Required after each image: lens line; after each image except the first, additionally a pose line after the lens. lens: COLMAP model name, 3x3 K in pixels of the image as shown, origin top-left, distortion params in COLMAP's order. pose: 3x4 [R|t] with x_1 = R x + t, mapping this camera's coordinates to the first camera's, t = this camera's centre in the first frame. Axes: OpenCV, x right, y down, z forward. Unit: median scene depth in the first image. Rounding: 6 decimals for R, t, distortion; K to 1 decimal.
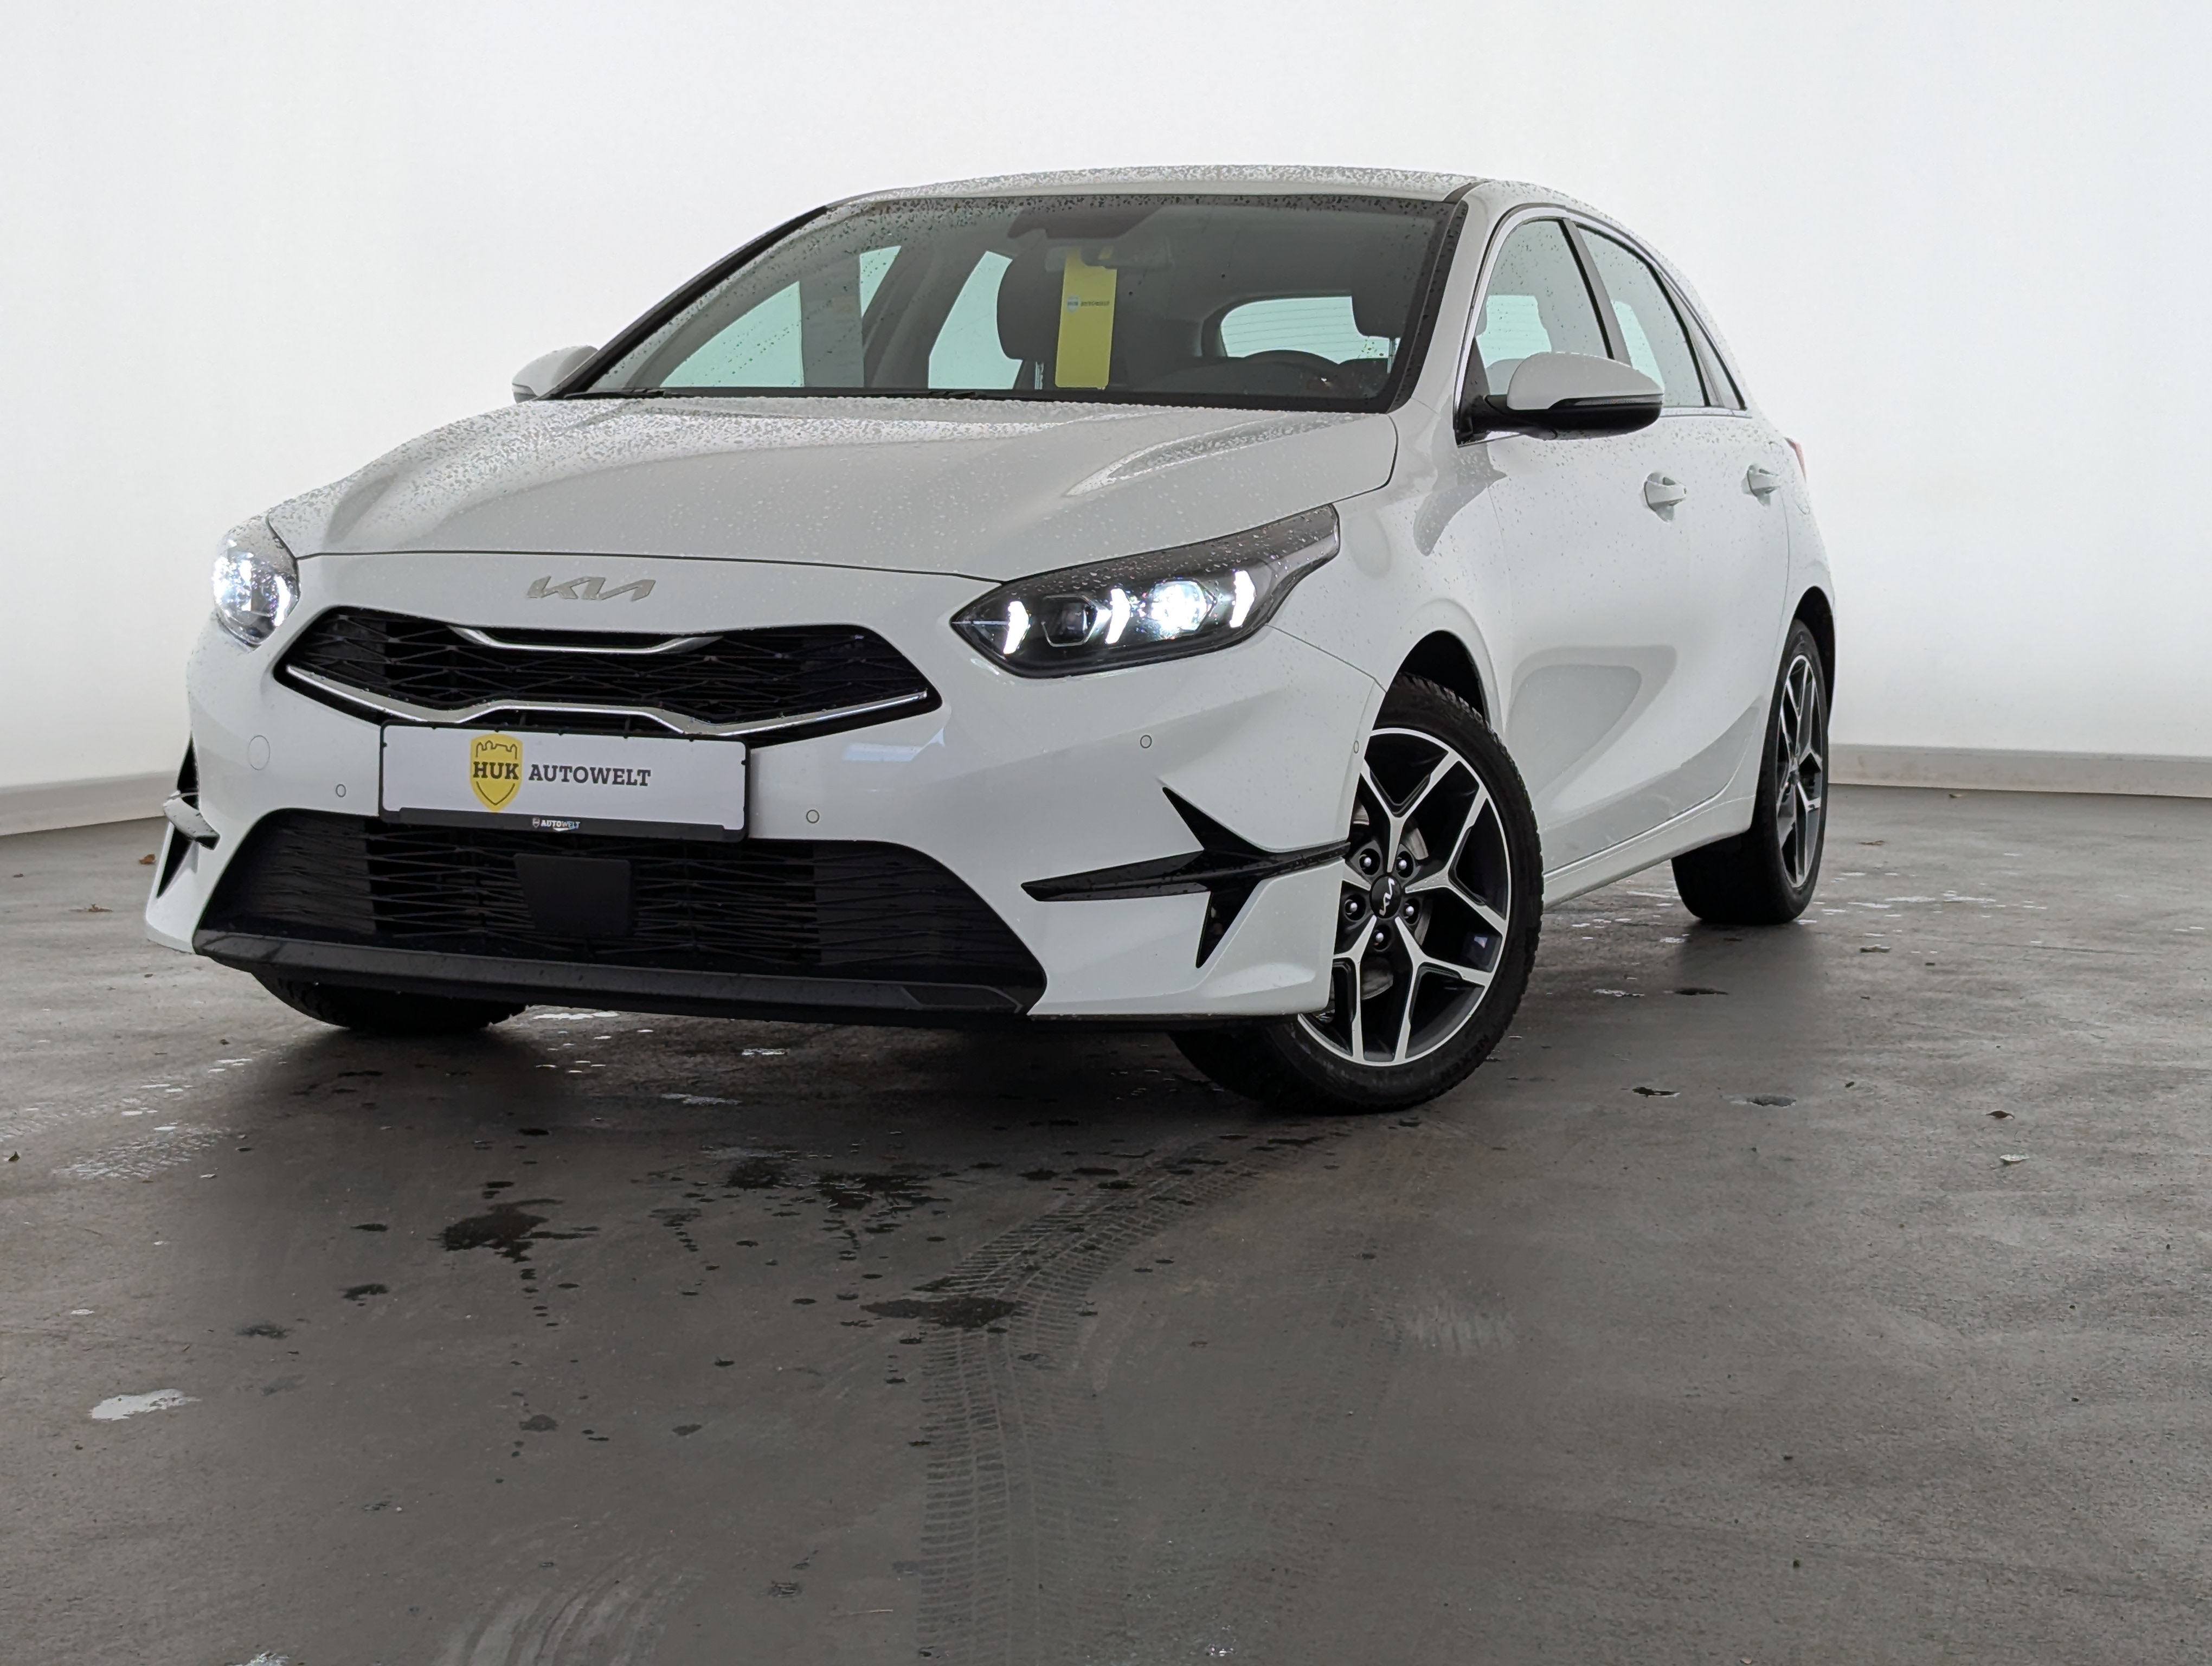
lens RADIAL K [[3750.3, 0, 1106.0], [0, 3750.3, 833.0], [0, 0, 1]] dist [0.272139, -0.061601]
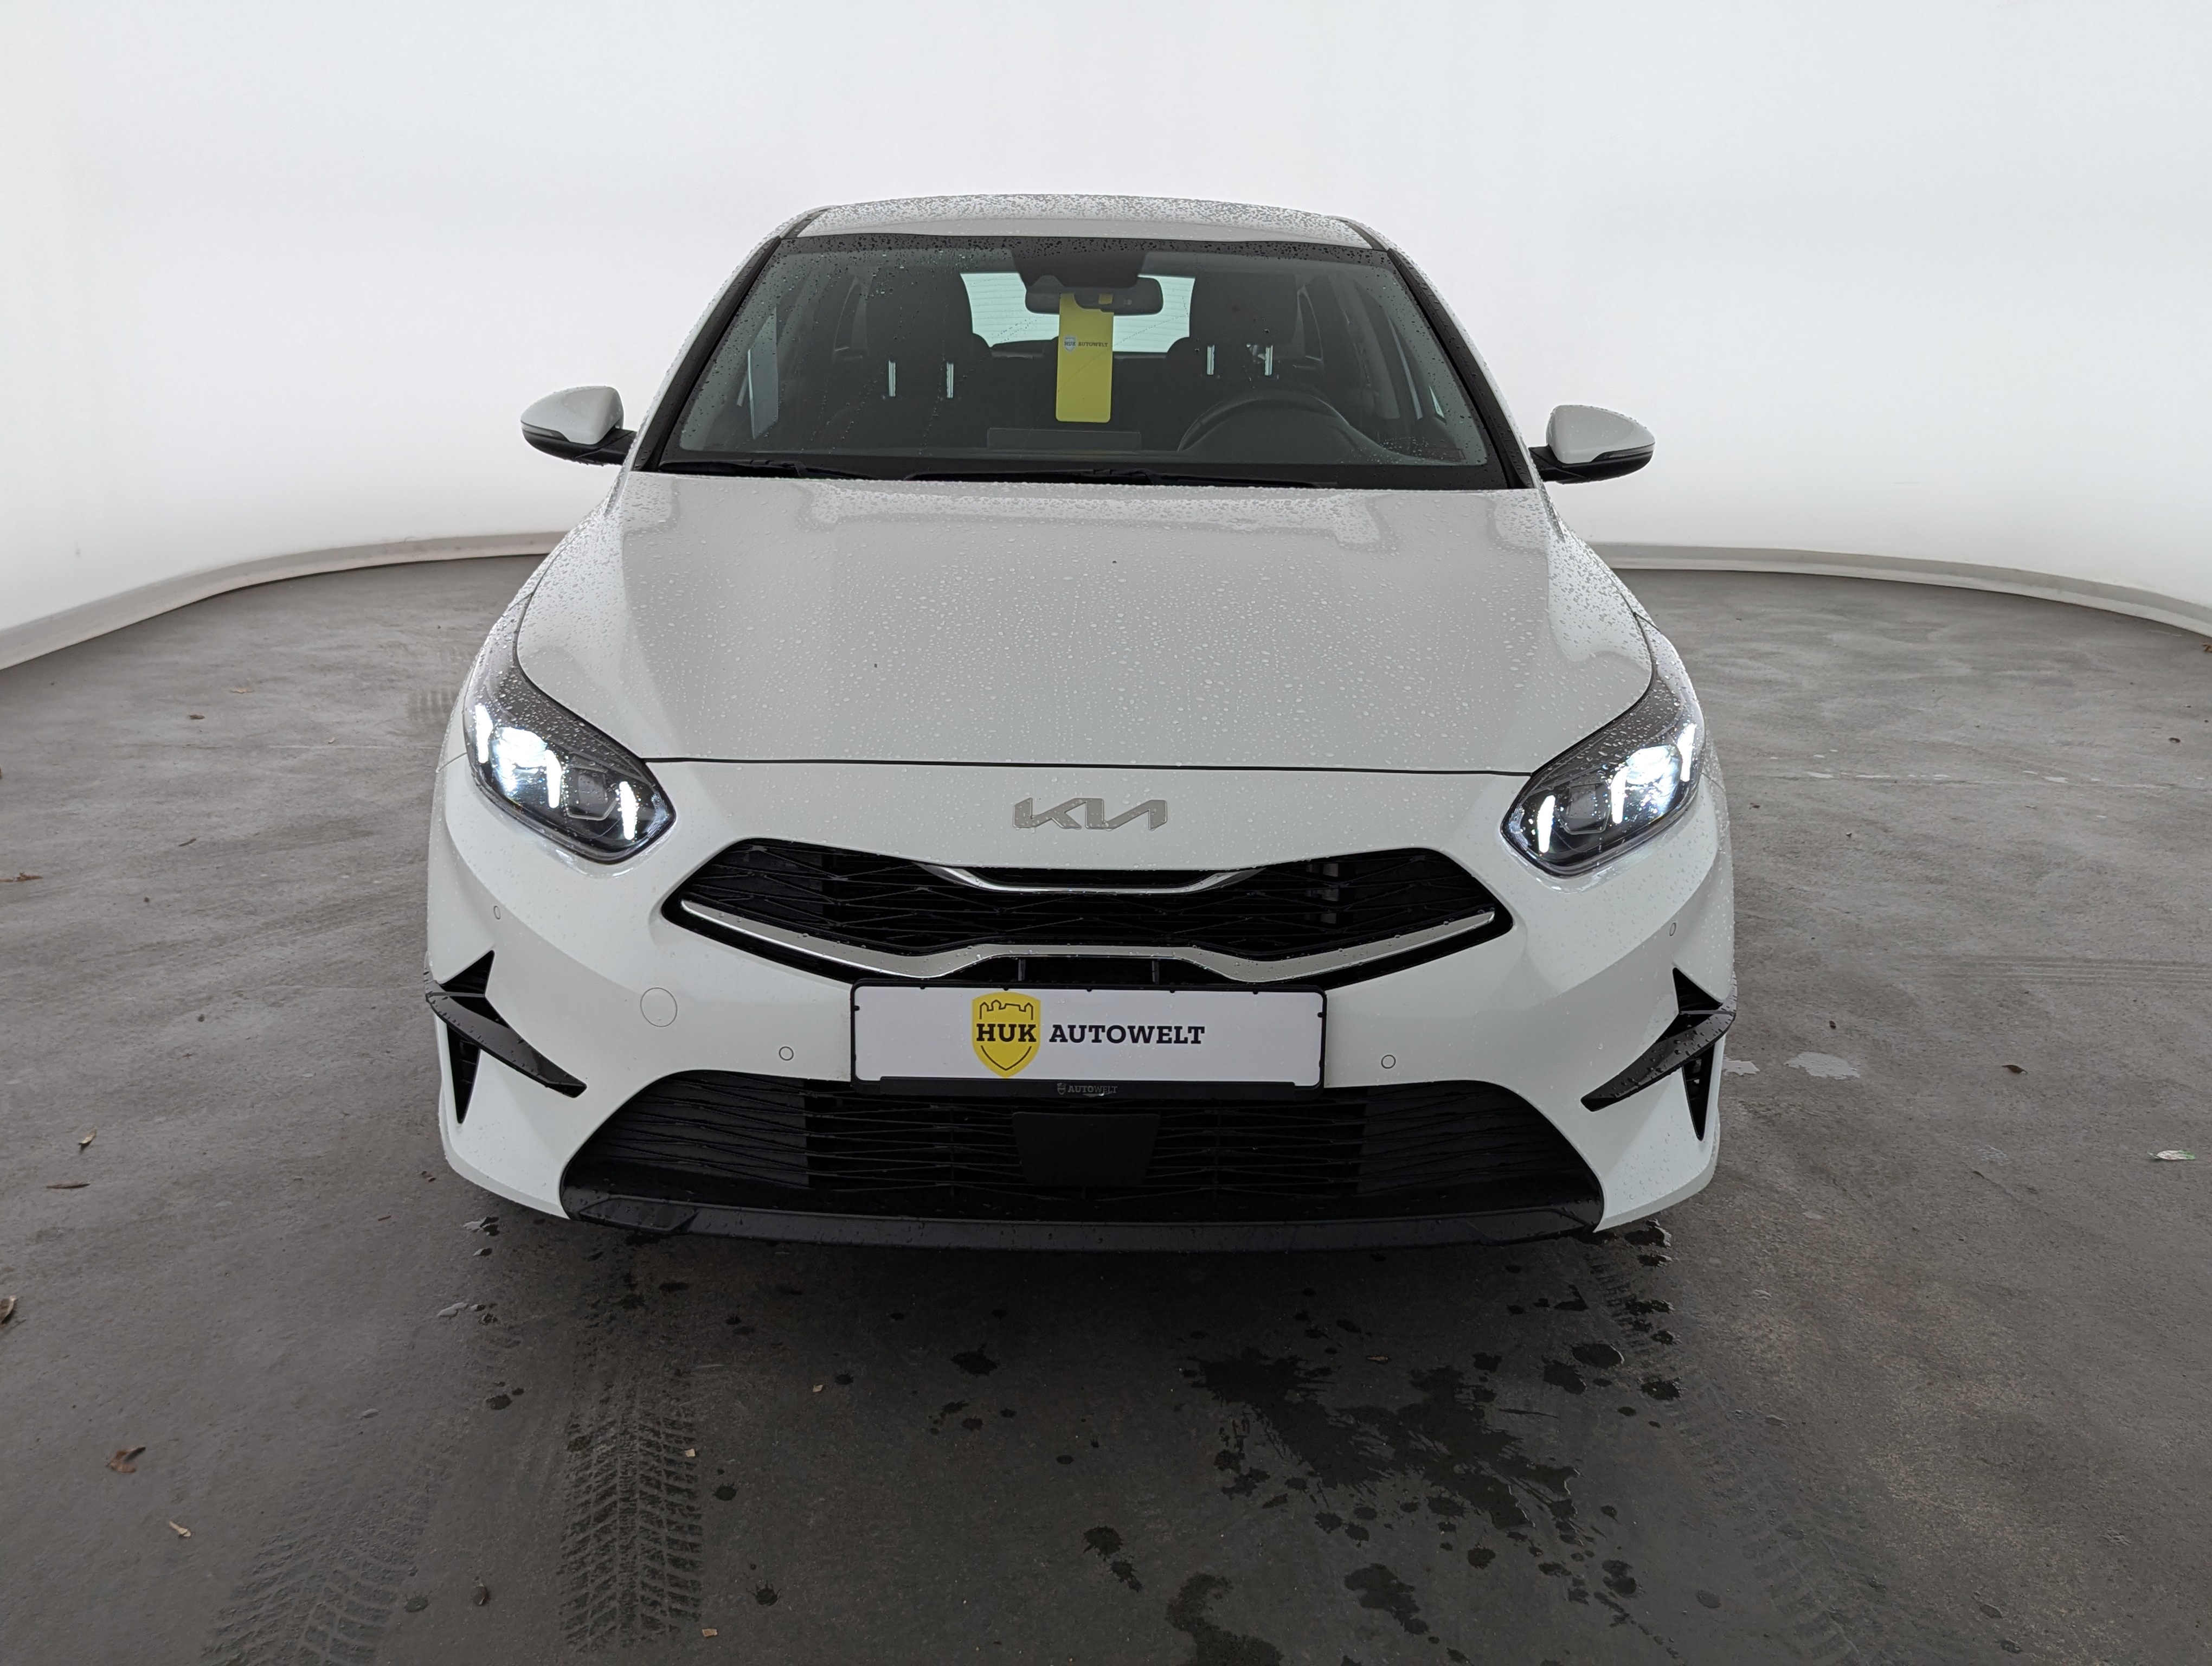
lens RADIAL K [[2097.9, 0, 1106.0], [0, 2097.9, 833.0], [0, 0, 1]] dist [0.034095, -0.000038]
pose [[0.924051, -0.102203, 0.368353, -0.315113], [0.033637, 0.981598, 0.187971, -0.152746], [-0.380786, -0.161305, 0.910485, 0.557949]]
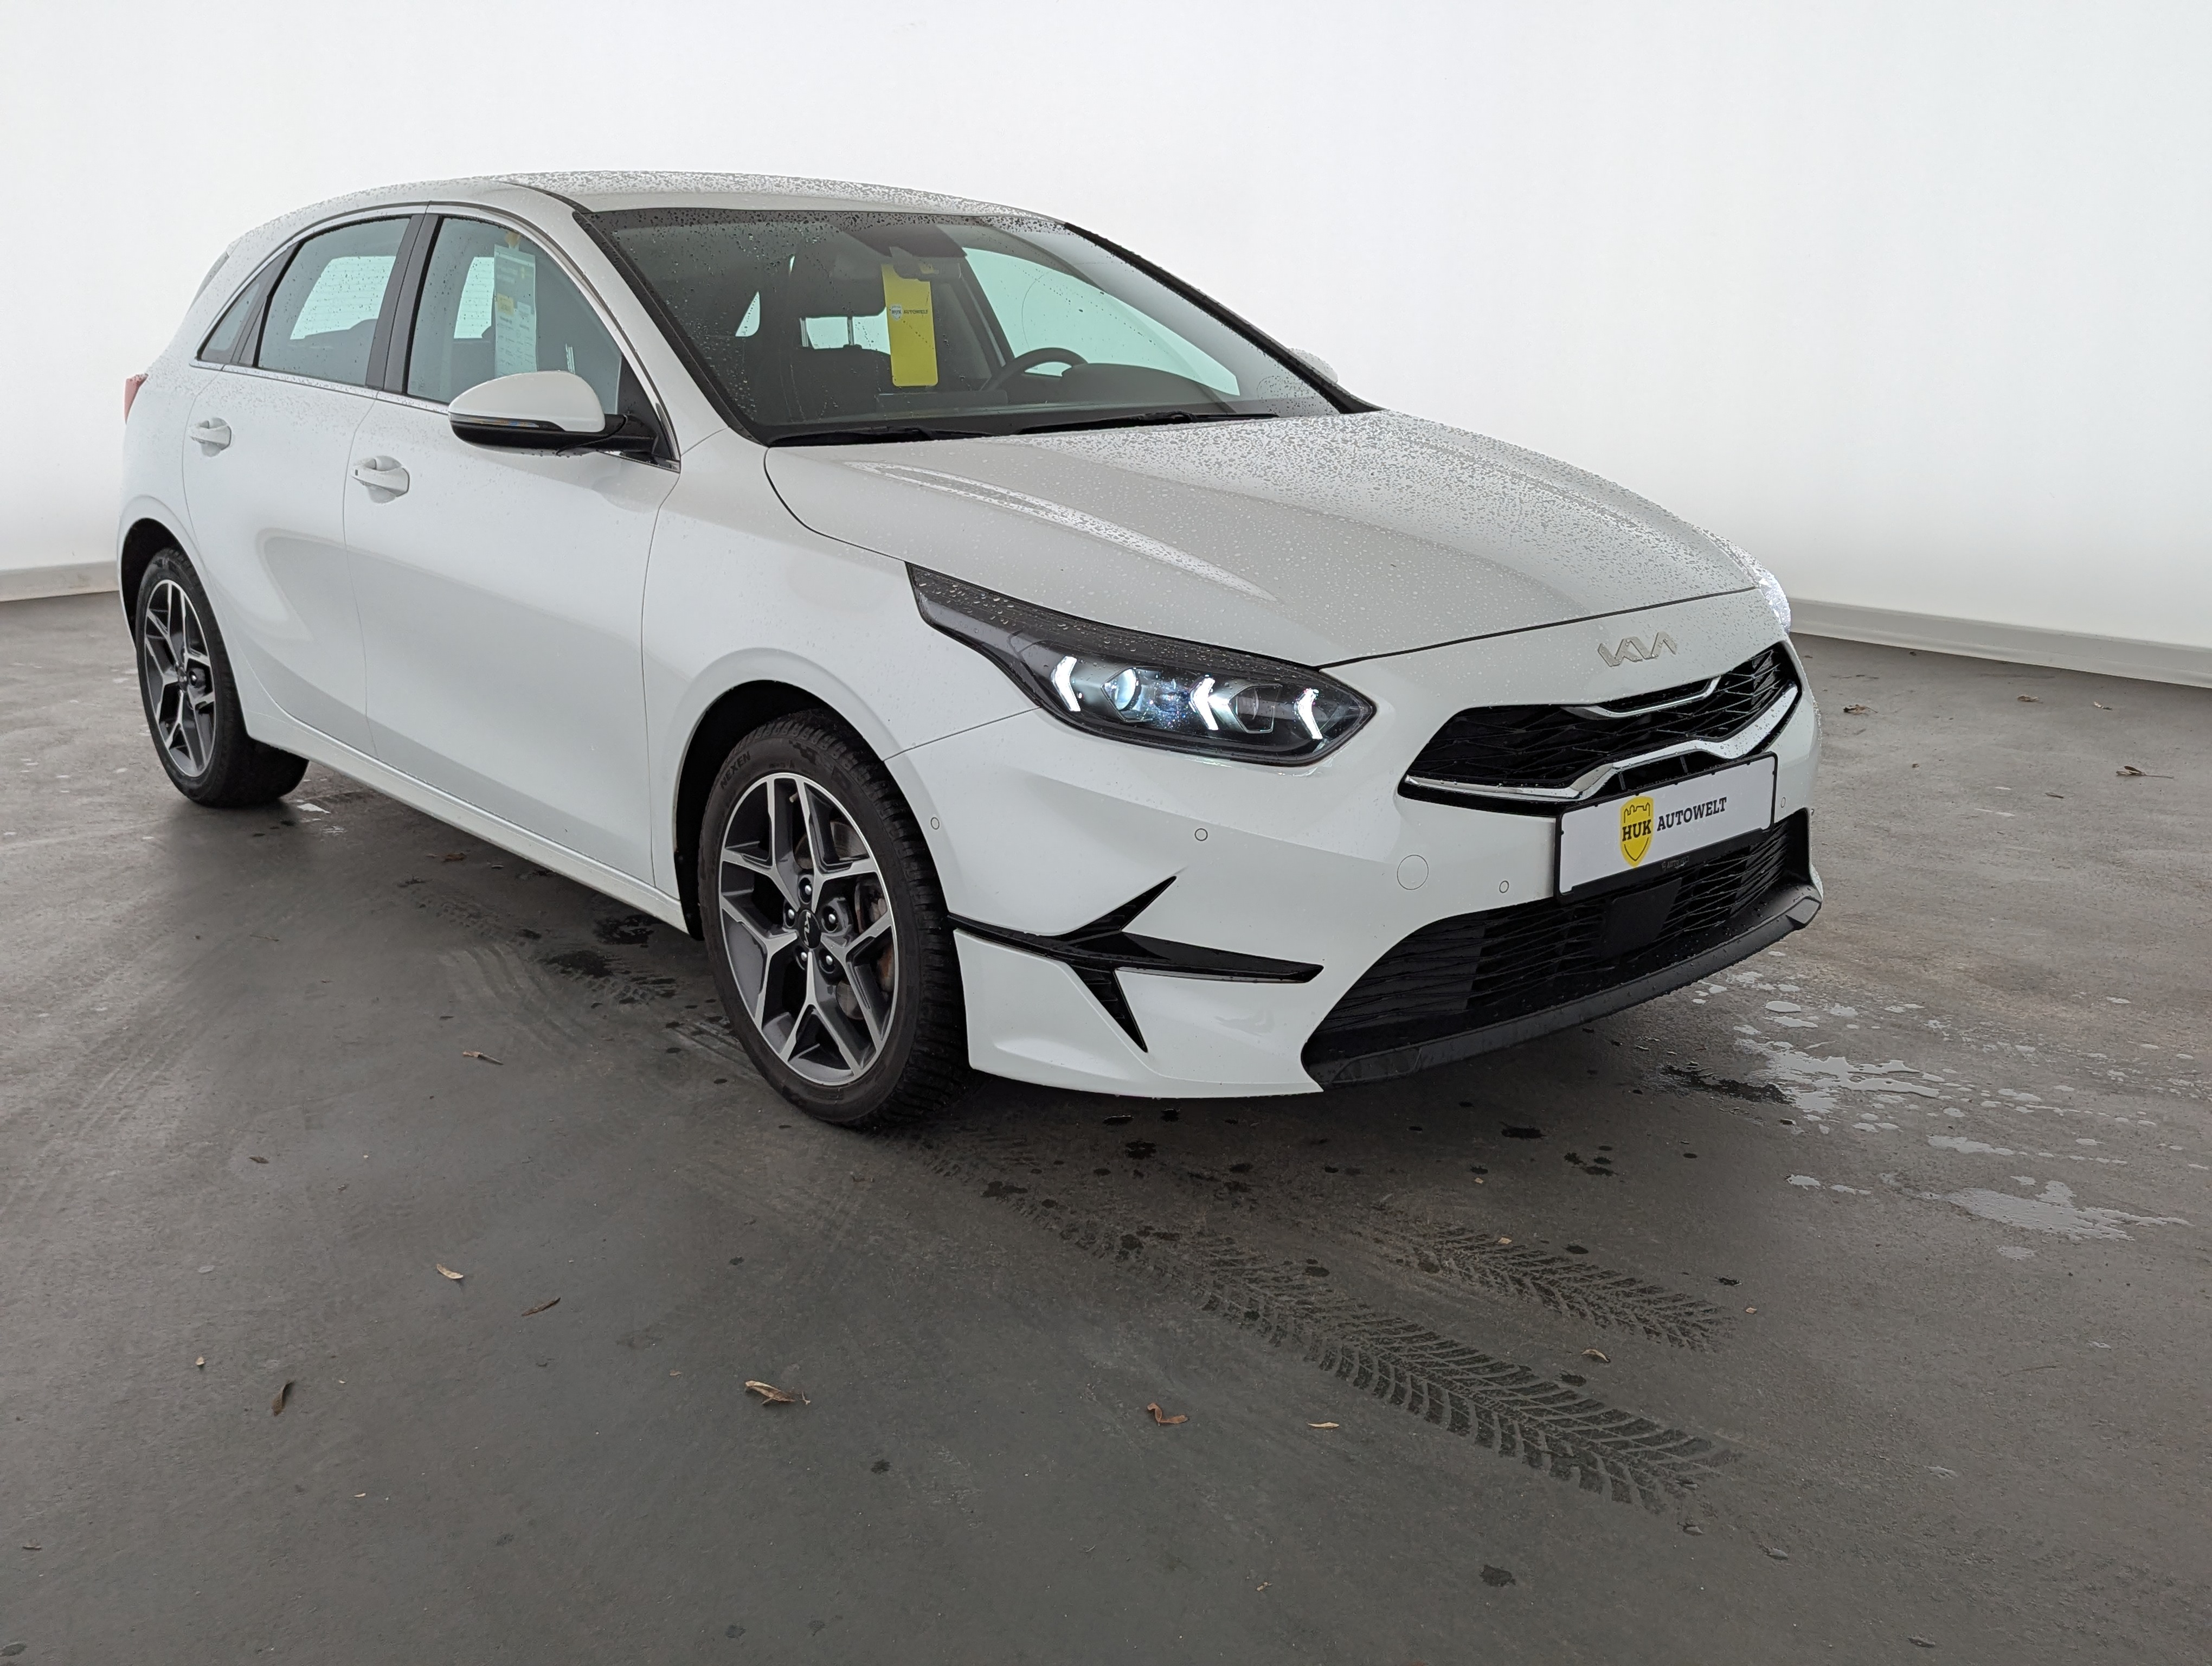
lens RADIAL K [[2097.9, 0, 1106.0], [0, 2097.9, 833.0], [0, 0, 1]] dist [0.034095, -0.000038]
pose [[0.438421, -0.247880, 0.863911, -0.757534], [0.090877, 0.968515, 0.231775, -0.171275], [-0.894163, -0.023105, 0.447144, 0.867453]]
